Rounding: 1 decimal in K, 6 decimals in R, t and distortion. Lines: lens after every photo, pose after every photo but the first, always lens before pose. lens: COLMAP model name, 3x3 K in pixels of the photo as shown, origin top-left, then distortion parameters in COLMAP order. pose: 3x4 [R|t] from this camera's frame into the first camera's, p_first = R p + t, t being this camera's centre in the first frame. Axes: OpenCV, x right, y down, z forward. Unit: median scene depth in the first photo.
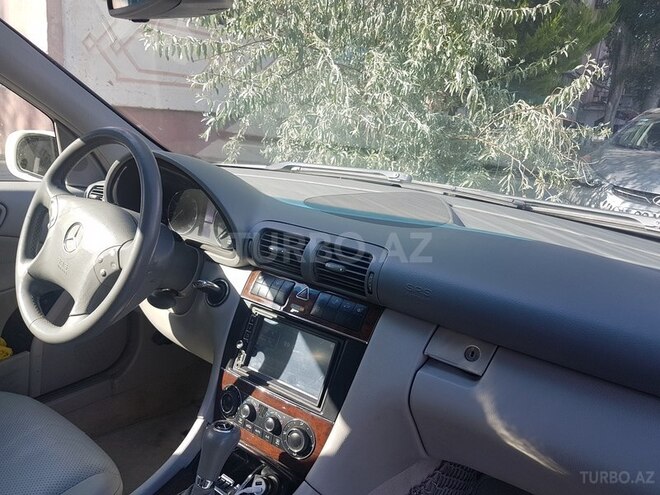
lens RADIAL K [[528.5, 0, 330.7], [0, 528.5, 252.8], [0, 0, 1]] dist [-0.058235, 0.011154]
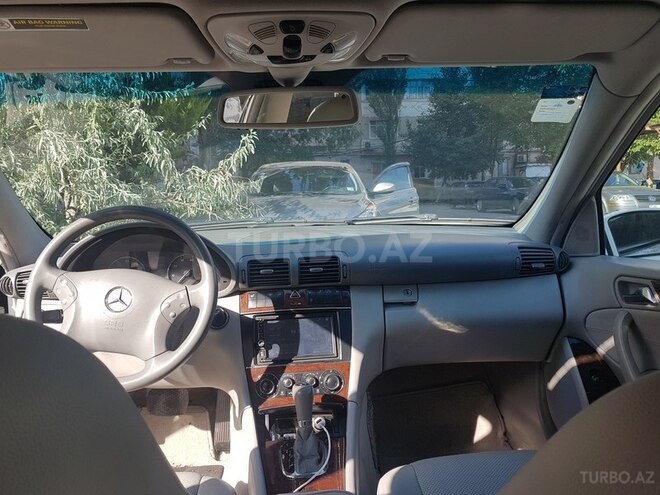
lens RADIAL K [[504.4, 0, 328.4], [0, 504.4, 244.2], [0, 0, 1]] dist [-0.021955, 0.018044]
pose [[0.725774, -0.169732, 0.666666, -0.282118], [0.255334, 0.966325, -0.031947, 0.002688], [-0.638794, 0.193409, 0.744671, -0.050363]]
